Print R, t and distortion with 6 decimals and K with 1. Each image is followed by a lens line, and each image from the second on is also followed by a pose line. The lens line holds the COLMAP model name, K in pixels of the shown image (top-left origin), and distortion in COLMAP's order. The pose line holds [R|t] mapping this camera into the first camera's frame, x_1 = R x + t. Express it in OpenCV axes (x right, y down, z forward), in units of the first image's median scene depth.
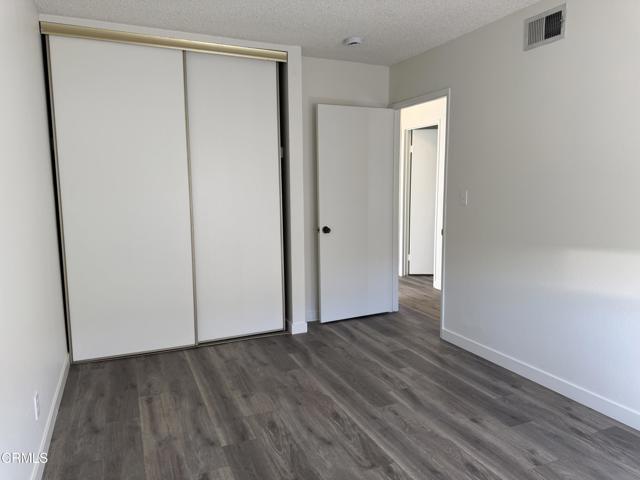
lens RADIAL K [[450.2, 0, 319.0], [0, 450.2, 237.9], [0, 0, 1]] dist [0.062684, -0.075929]
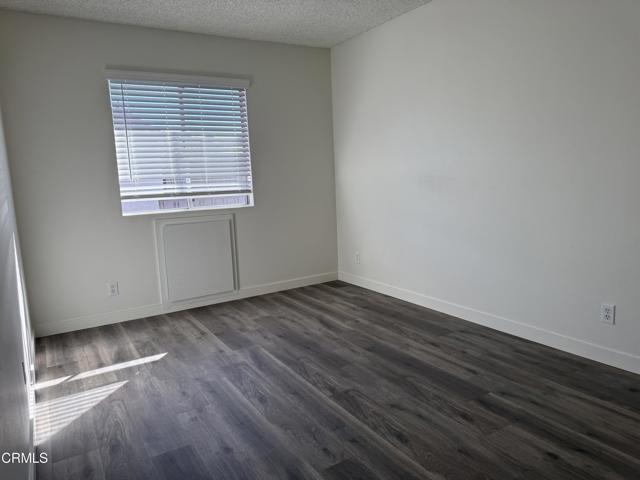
lens RADIAL K [[450.2, 0, 318.9], [0, 450.2, 239.8], [0, 0, 1]] dist [0.062684, -0.075929]
pose [[-0.989016, 0.069611, -0.130392, 0.272249], [0.033046, 0.963965, 0.263970, -0.157347], [0.144068, 0.256761, -0.955677, 1.743020]]
